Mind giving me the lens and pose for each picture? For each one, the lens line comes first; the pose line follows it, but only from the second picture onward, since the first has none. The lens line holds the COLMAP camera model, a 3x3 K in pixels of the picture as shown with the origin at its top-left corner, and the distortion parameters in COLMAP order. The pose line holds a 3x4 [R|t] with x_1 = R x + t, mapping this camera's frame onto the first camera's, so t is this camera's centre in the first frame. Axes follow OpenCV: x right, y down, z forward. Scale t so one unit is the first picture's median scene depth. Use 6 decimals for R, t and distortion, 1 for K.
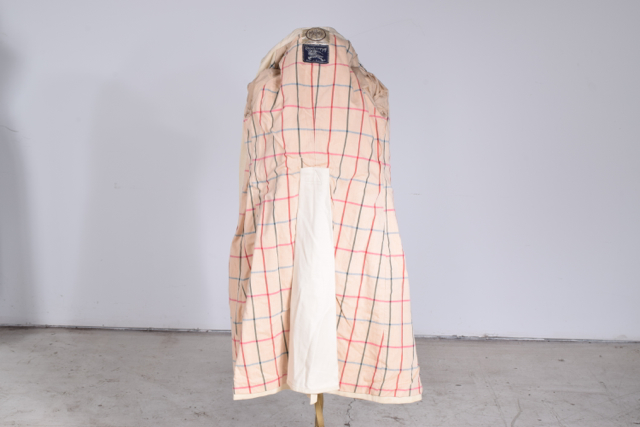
lens RADIAL K [[1046.3, 0, 320.4], [0, 1046.3, 213.9], [0, 0, 1]] dist [0.039989, 0.000000]
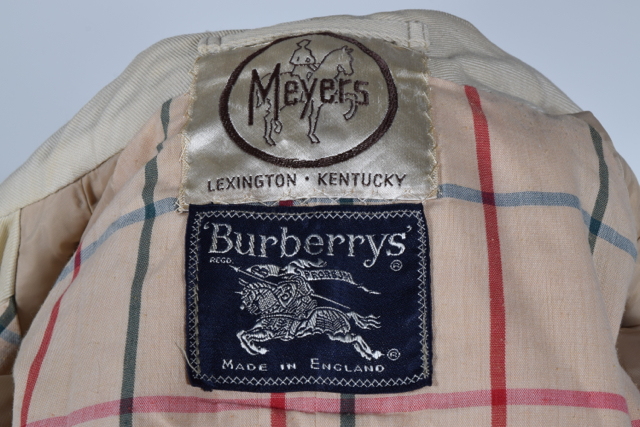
lens RADIAL K [[1458.5, 0, 319.6], [0, 1458.5, 213.3], [0, 0, 1]] dist [0.095736, 0.000000]
pose [[0.996114, -0.045672, -0.075305, 0.008293], [0.050475, 0.996726, 0.063167, -0.169767], [0.072174, -0.066723, 0.995158, 0.845317]]
